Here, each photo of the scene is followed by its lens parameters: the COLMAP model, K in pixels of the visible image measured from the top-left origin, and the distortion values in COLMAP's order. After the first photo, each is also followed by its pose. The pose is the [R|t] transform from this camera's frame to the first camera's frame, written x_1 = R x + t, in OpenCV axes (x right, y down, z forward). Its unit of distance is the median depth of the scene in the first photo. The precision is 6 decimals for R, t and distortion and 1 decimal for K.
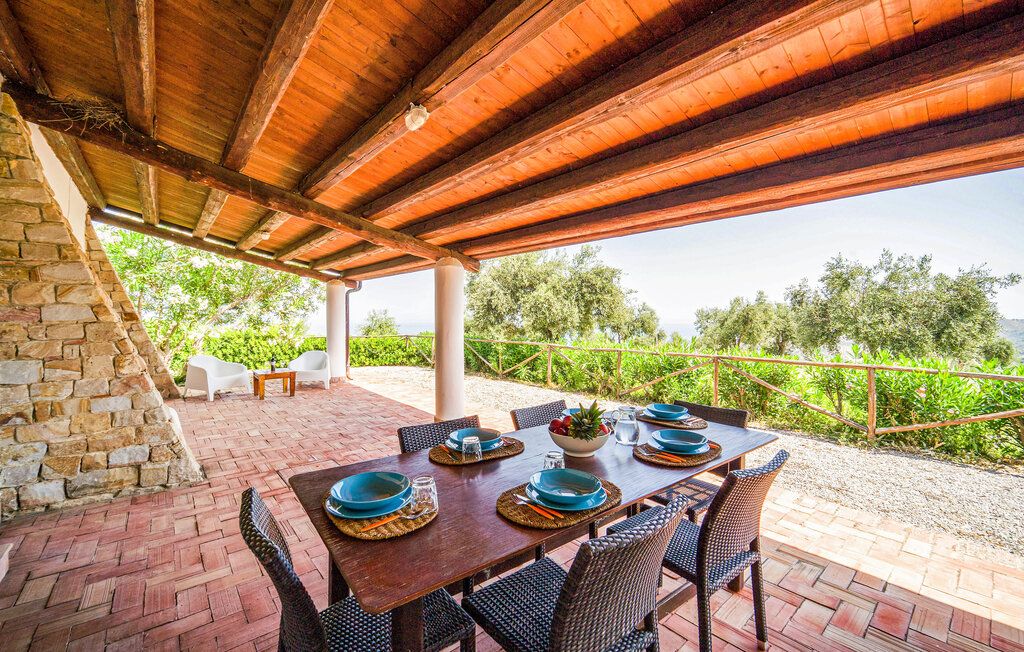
lens RADIAL K [[417.3, 0, 509.8], [0, 417.3, 314.2], [0, 0, 1]] dist [-0.000033, -0.000017]
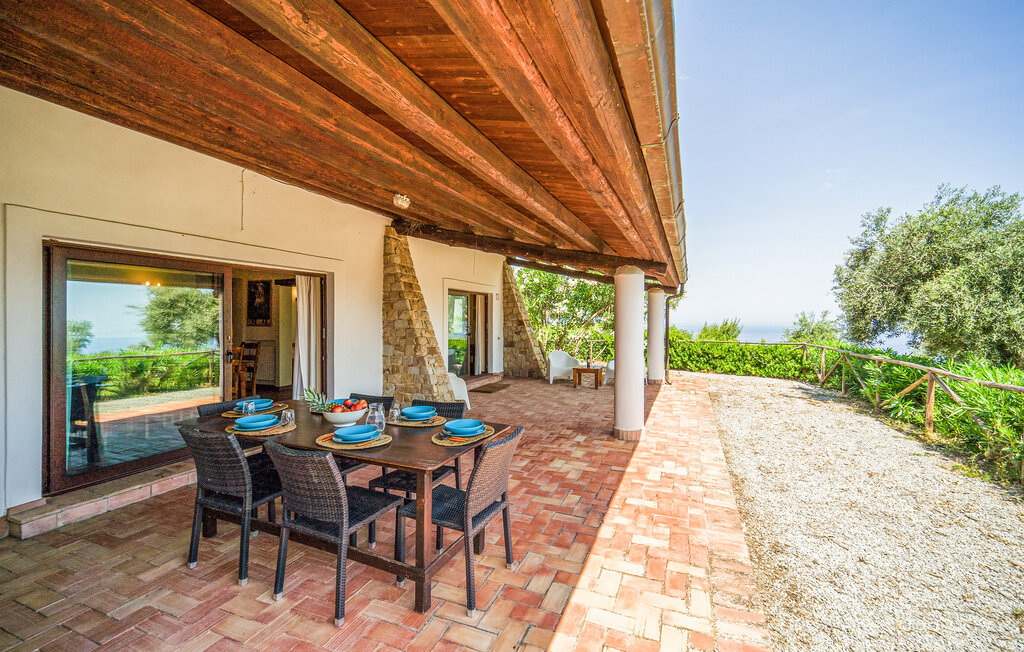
lens RADIAL K [[417.3, 0, 509.8], [0, 417.3, 314.2], [0, 0, 1]] dist [-0.000033, -0.000017]
pose [[0.453216, -0.015659, -0.891263, 0.358992], [0.010963, 0.999868, -0.011992, -0.007031], [0.891333, -0.004336, 0.453328, 0.184337]]
